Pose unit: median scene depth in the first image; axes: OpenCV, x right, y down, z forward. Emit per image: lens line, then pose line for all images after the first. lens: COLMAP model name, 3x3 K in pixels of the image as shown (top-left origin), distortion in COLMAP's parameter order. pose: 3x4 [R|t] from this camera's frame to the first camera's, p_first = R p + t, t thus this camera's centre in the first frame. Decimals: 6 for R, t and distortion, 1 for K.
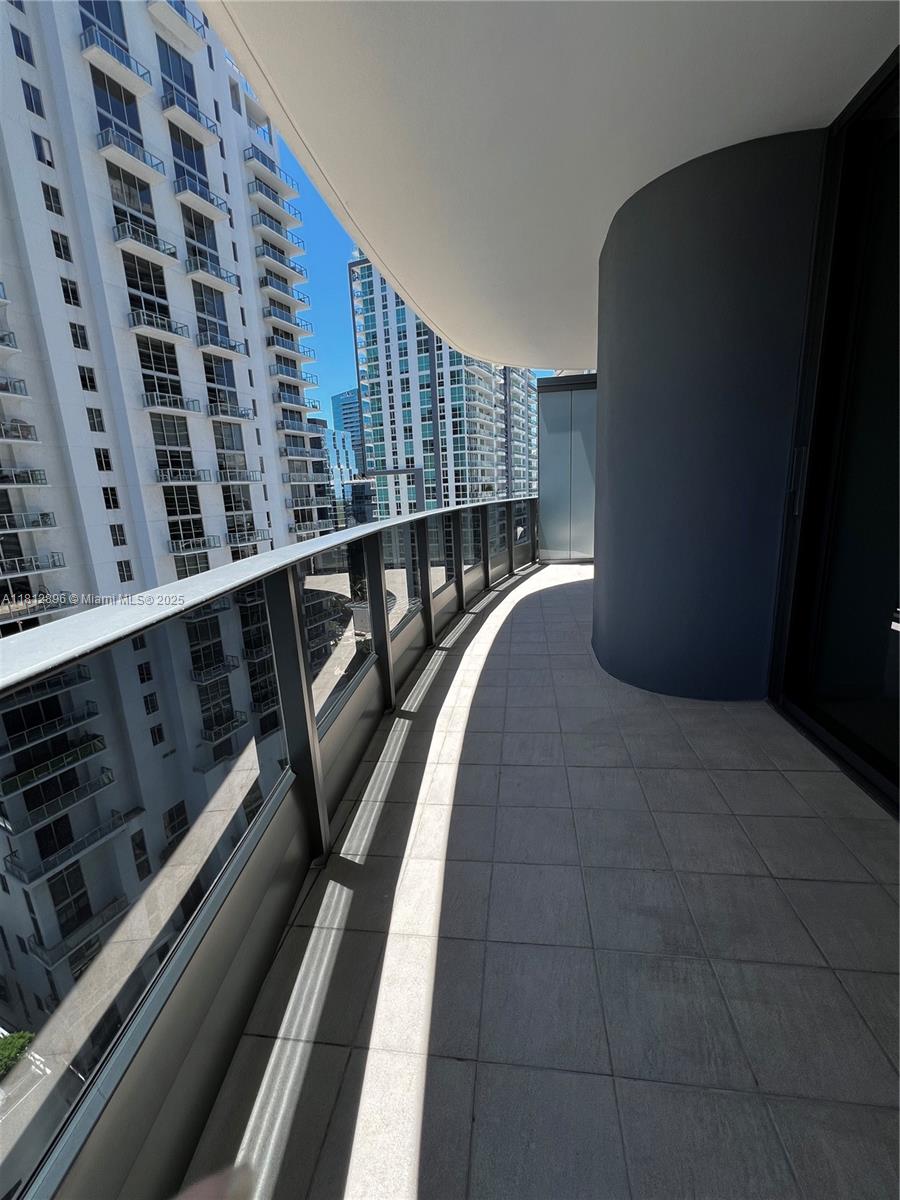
lens RADIAL K [[481.7, 0, 451.8], [0, 481.7, 596.5], [0, 0, 1]] dist [-0.001989, 0.000705]
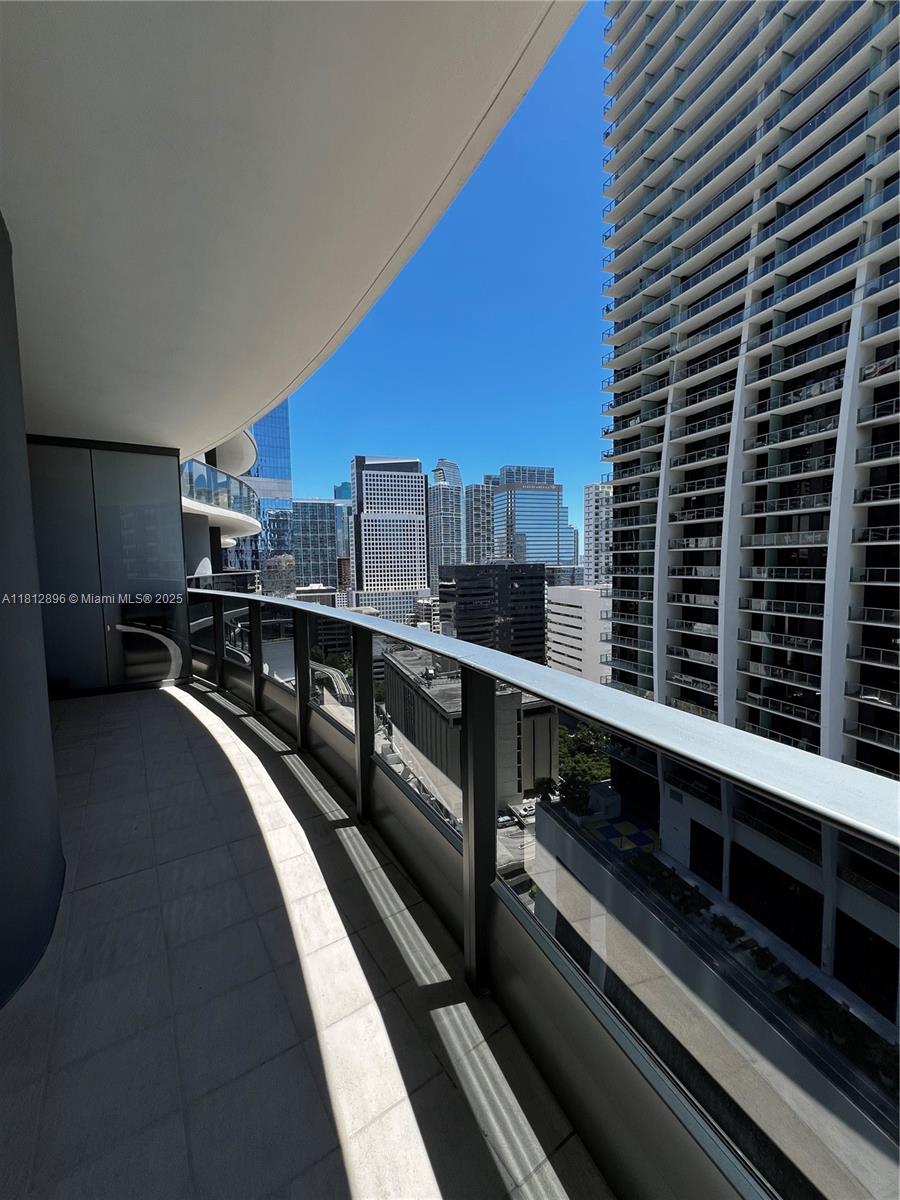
lens RADIAL K [[481.7, 0, 451.8], [0, 481.7, 596.5], [0, 0, 1]] dist [-0.001989, 0.000705]
pose [[-0.732721, 0.111518, -0.671330, 0.333394], [-0.098339, 0.958778, 0.266598, -0.451757], [0.673387, 0.261360, -0.691550, 1.753088]]
